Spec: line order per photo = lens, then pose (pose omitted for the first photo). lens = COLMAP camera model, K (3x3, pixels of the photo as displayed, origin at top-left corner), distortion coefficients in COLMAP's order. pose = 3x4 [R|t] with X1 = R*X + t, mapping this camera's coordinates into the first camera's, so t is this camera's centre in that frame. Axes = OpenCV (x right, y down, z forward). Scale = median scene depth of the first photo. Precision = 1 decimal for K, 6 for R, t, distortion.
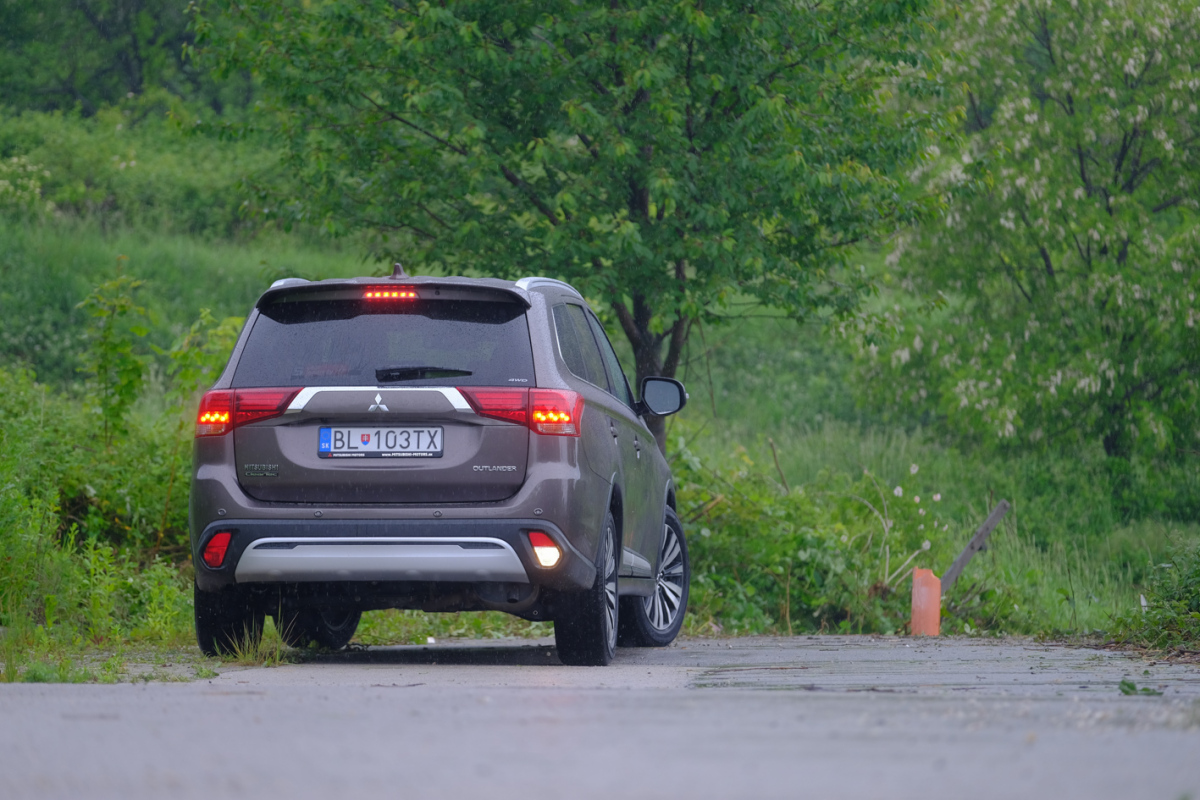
lens RADIAL K [[6596.7, 0, 600.0], [0, 6596.7, 400.0], [0, 0, 1]] dist [0.642479, 7.625455]
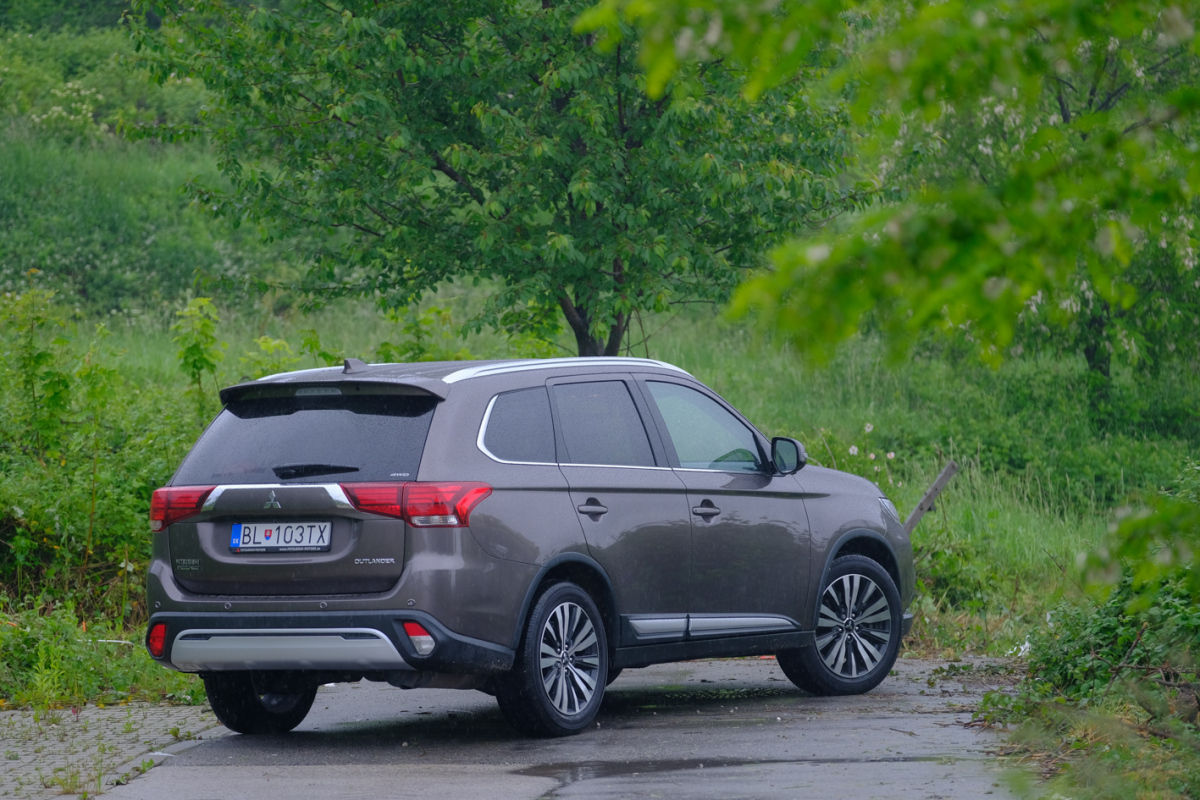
lens RADIAL K [[5895.2, 0, 600.0], [0, 5895.2, 400.0], [0, 0, 1]] dist [0.510221, 1.039553]
pose [[0.999572, -0.019116, -0.022157, 0.020801], [0.019891, 0.999179, 0.035287, -0.021593], [0.021464, -0.035713, 0.999132, 0.063235]]
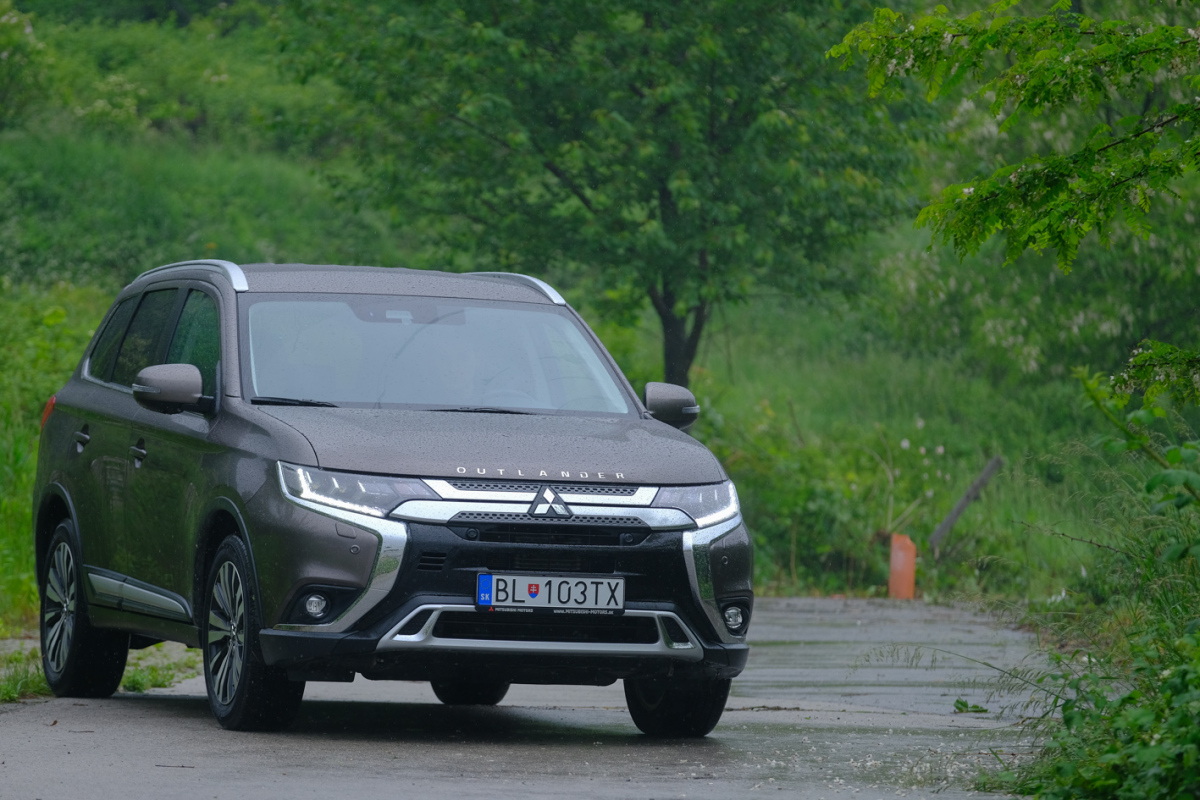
lens RADIAL K [[6919.8, 0, 600.0], [0, 6919.8, 400.0], [0, 0, 1]] dist [0.464866, 7.730894]
pose [[0.999734, 0.016614, -0.016016, 0.009824], [-0.016209, 0.999555, 0.025054, -0.017274], [0.016425, -0.024788, 0.999558, -0.129212]]
